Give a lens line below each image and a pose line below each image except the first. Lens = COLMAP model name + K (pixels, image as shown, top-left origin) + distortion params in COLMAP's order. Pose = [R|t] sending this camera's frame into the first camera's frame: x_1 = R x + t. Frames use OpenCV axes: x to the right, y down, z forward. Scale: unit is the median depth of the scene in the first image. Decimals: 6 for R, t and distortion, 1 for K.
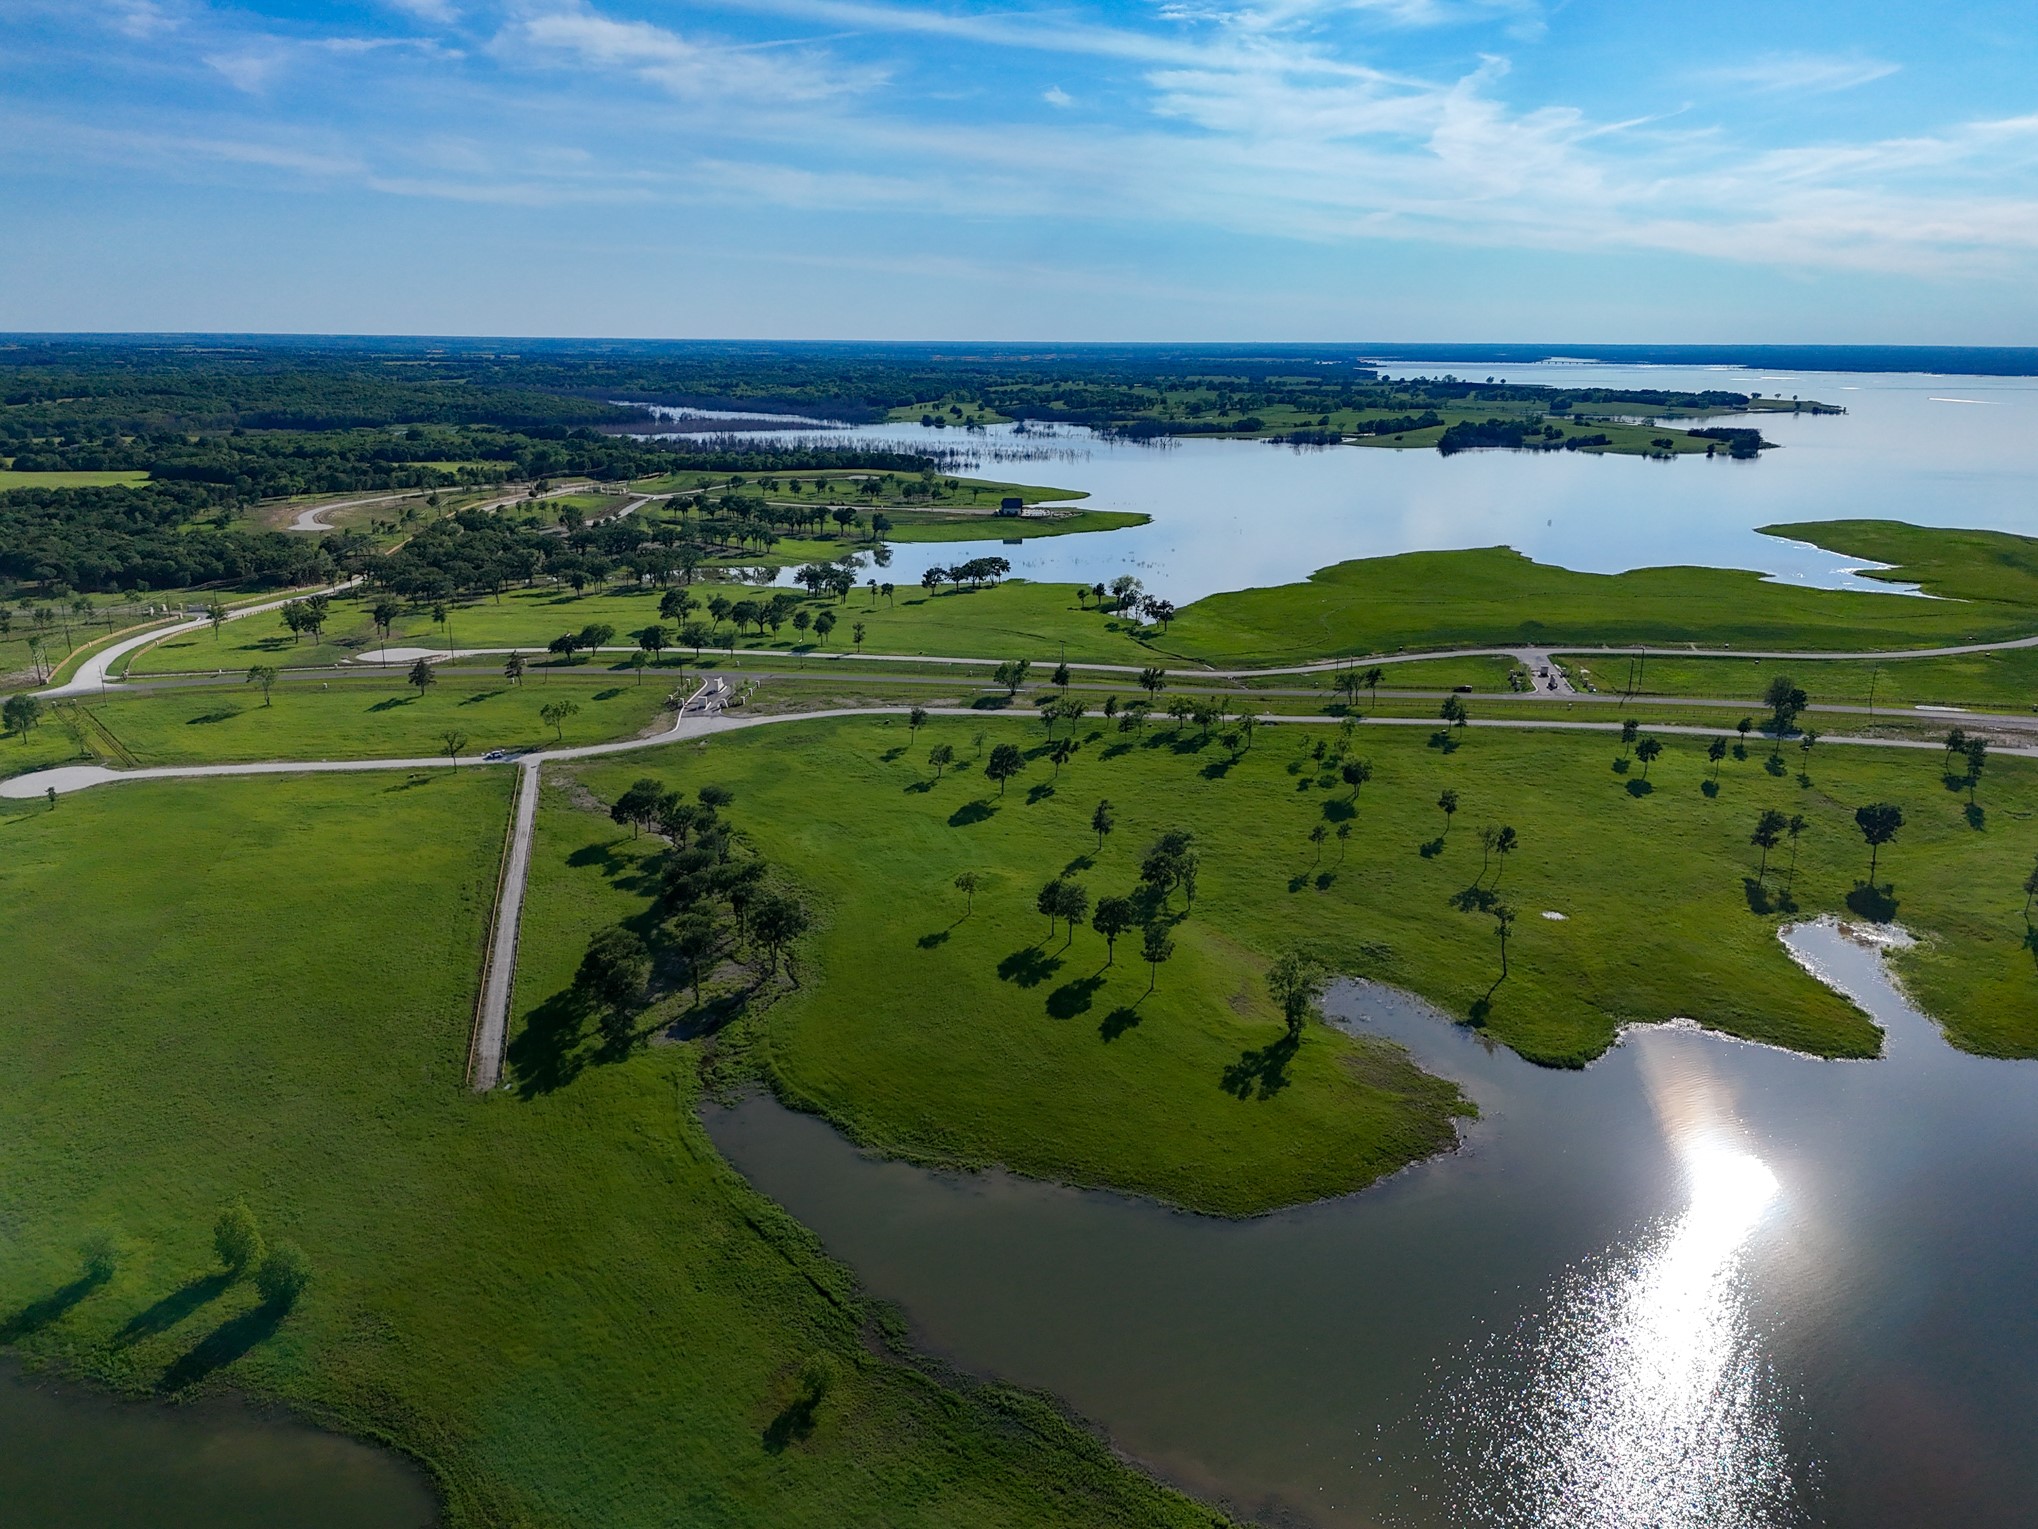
lens RADIAL K [[1508.2, 0, 1018.9], [0, 1508.2, 728.1], [0, 0, 1]] dist [0.060548, -0.058551]
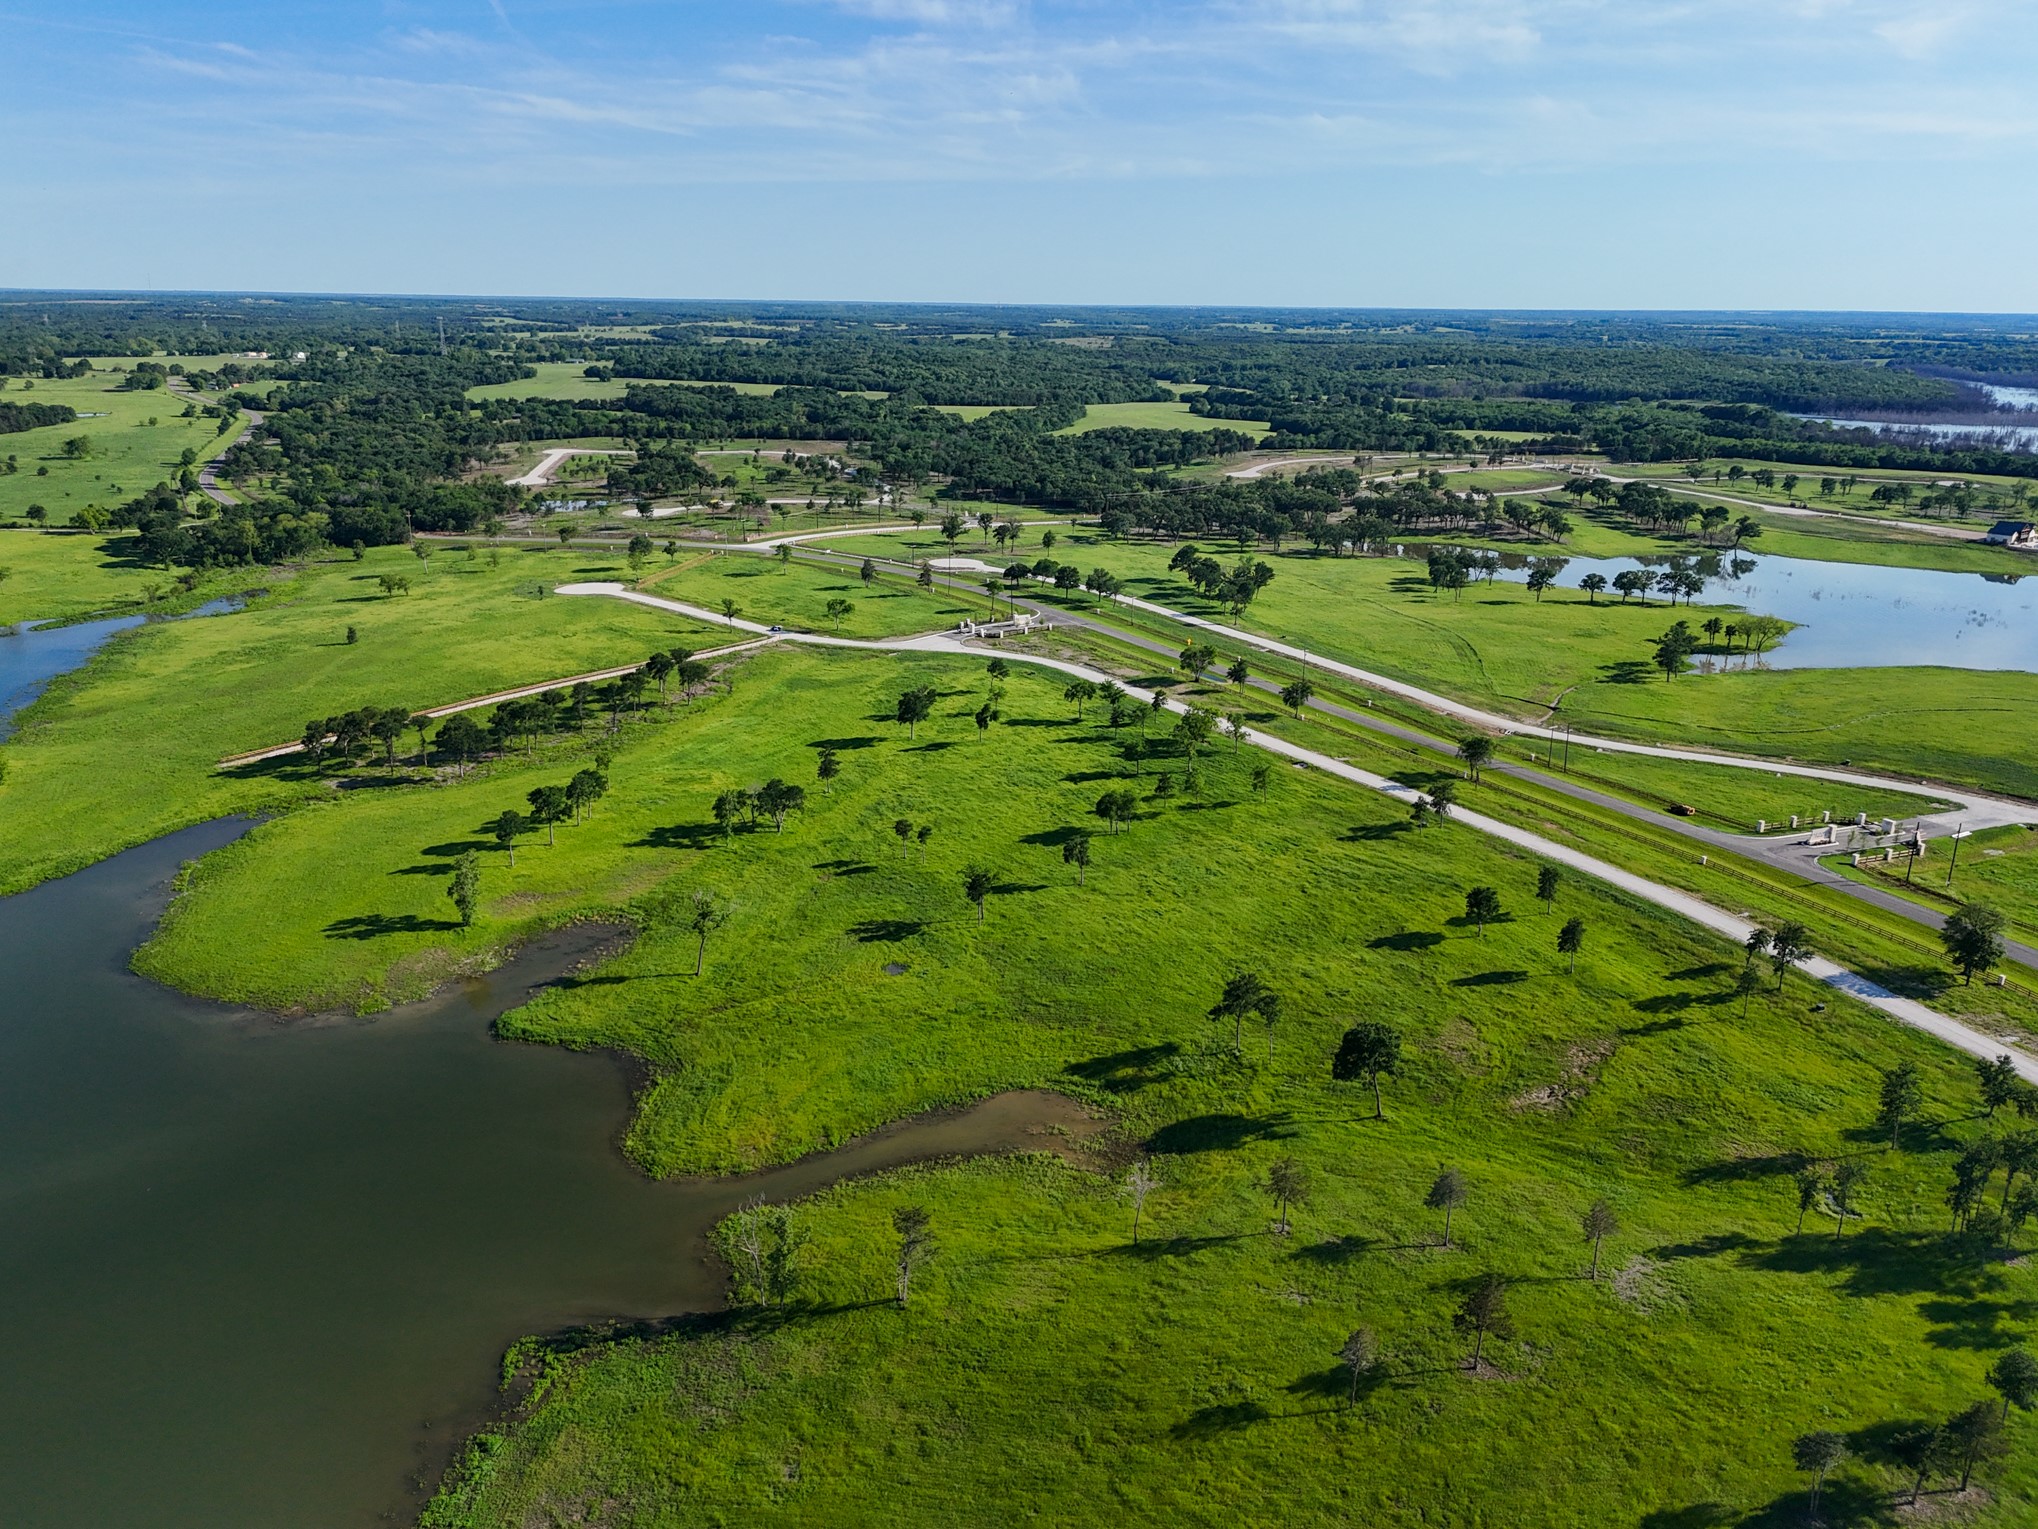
lens RADIAL K [[1500.5, 0, 1019.0], [0, 1500.5, 750.3], [0, 0, 1]] dist [0.056015, -0.054364]
pose [[0.575852, 0.235395, -0.782933, 0.174019], [-0.212998, 0.967777, 0.134310, -0.021360], [0.789320, 0.089420, 0.607435, 0.089715]]
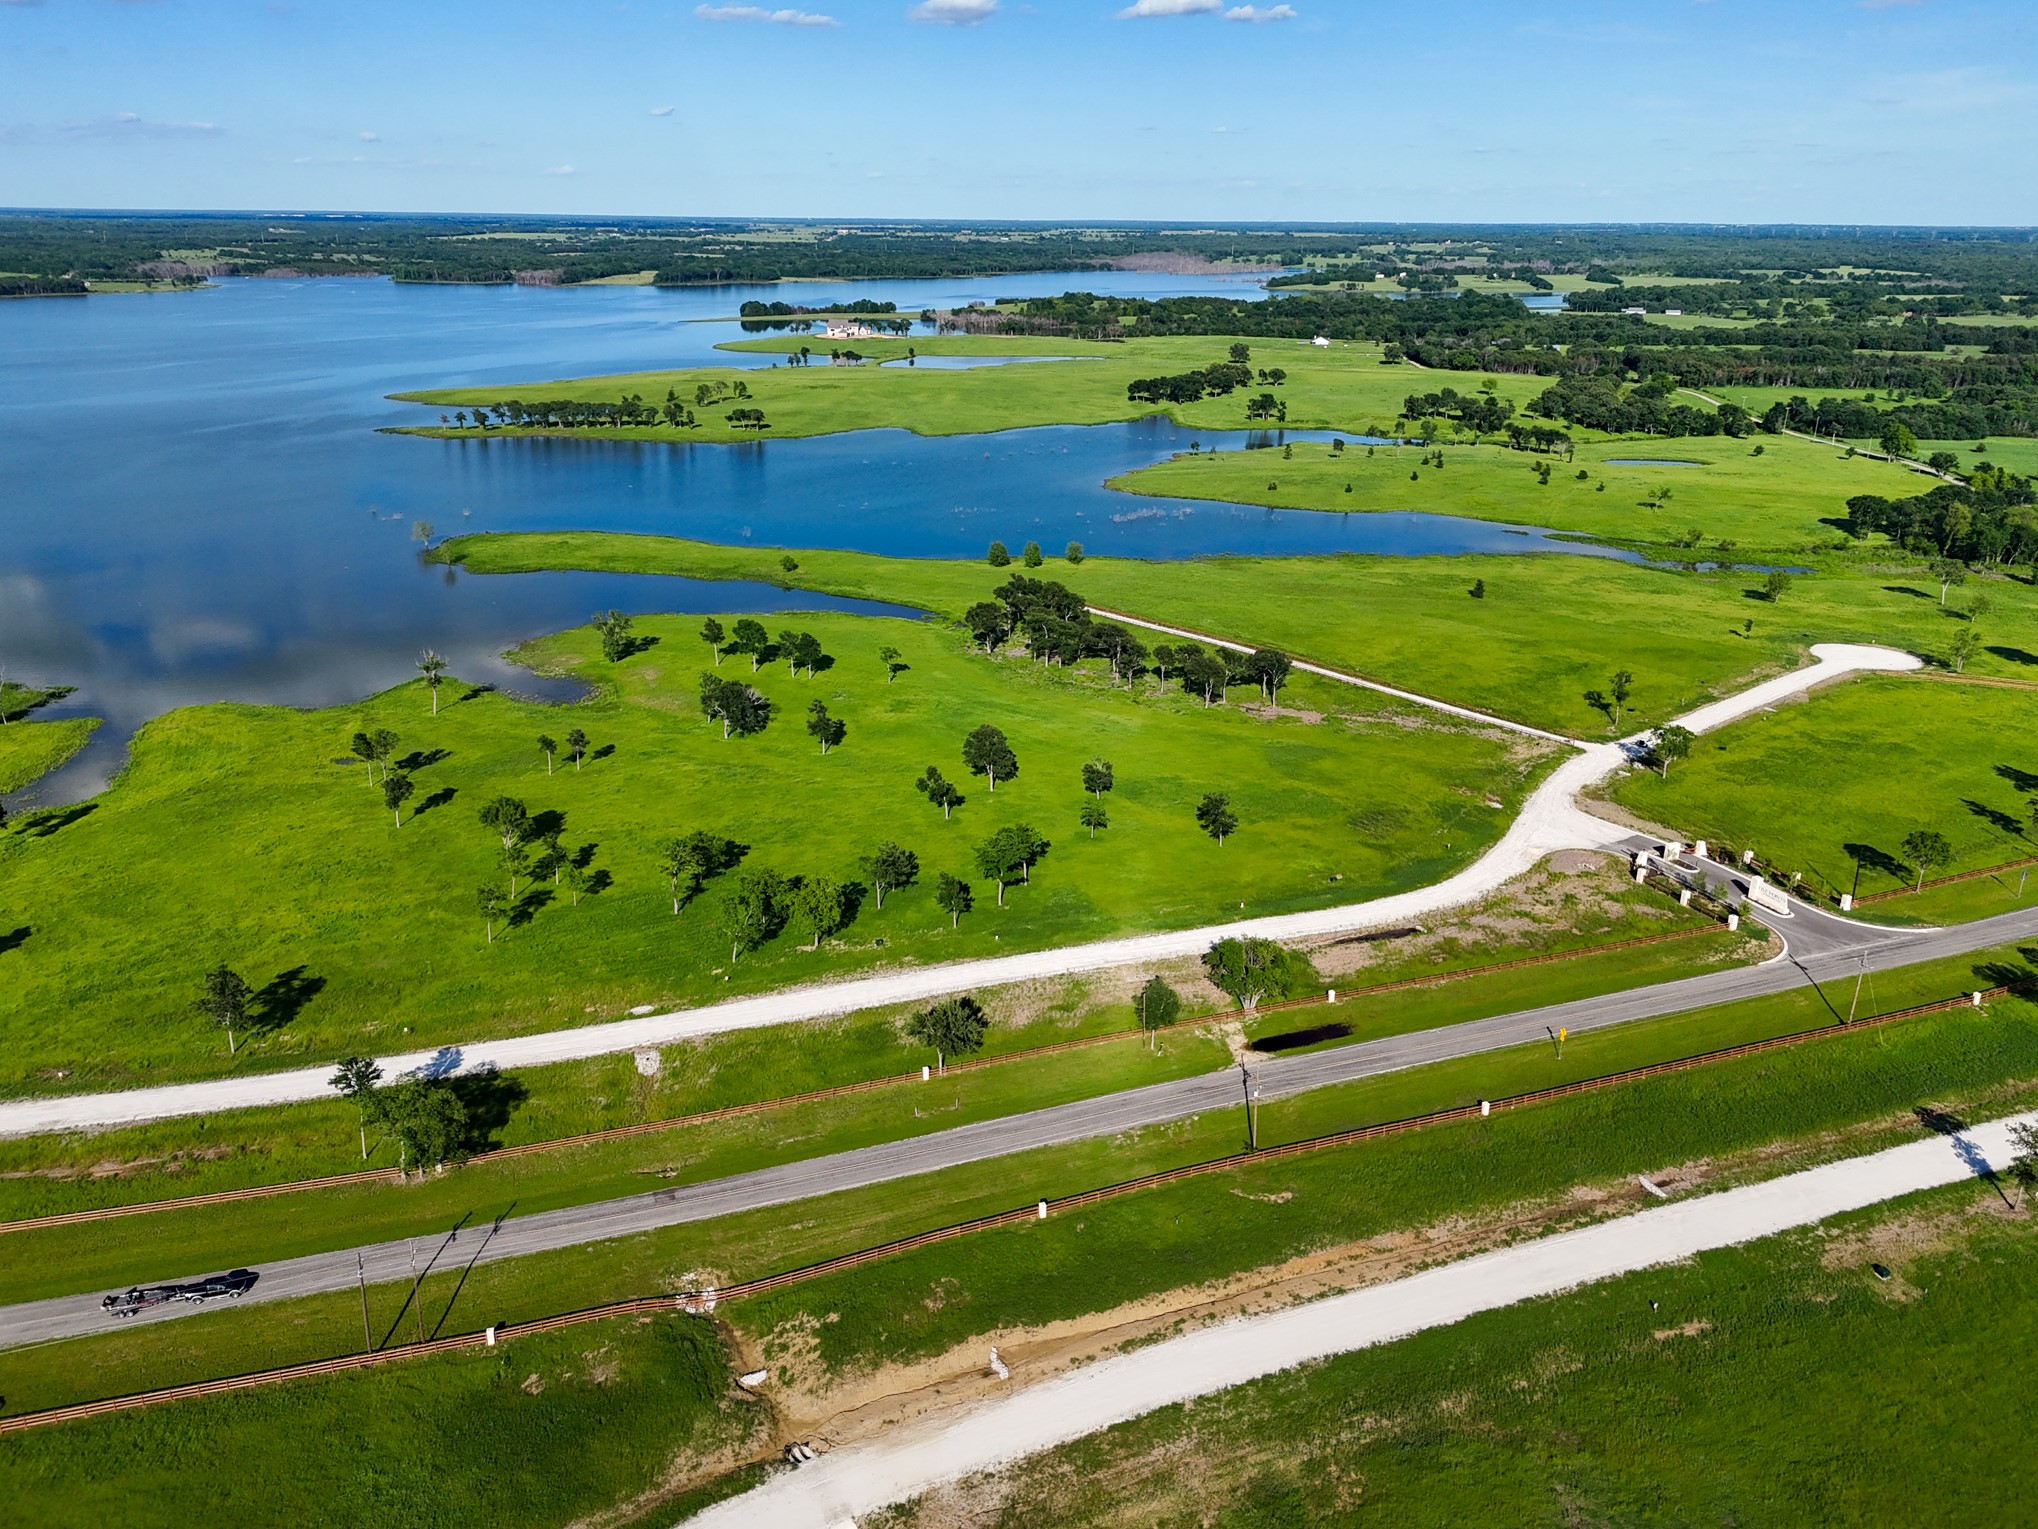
lens RADIAL K [[1500.5, 0, 1019.0], [0, 1500.5, 750.3], [0, 0, 1]] dist [0.056015, -0.054364]
pose [[-0.917390, 0.118002, -0.380093, 0.054421], [-0.115930, 0.834387, 0.538849, -0.079696], [0.380730, 0.538399, -0.751779, 0.324258]]
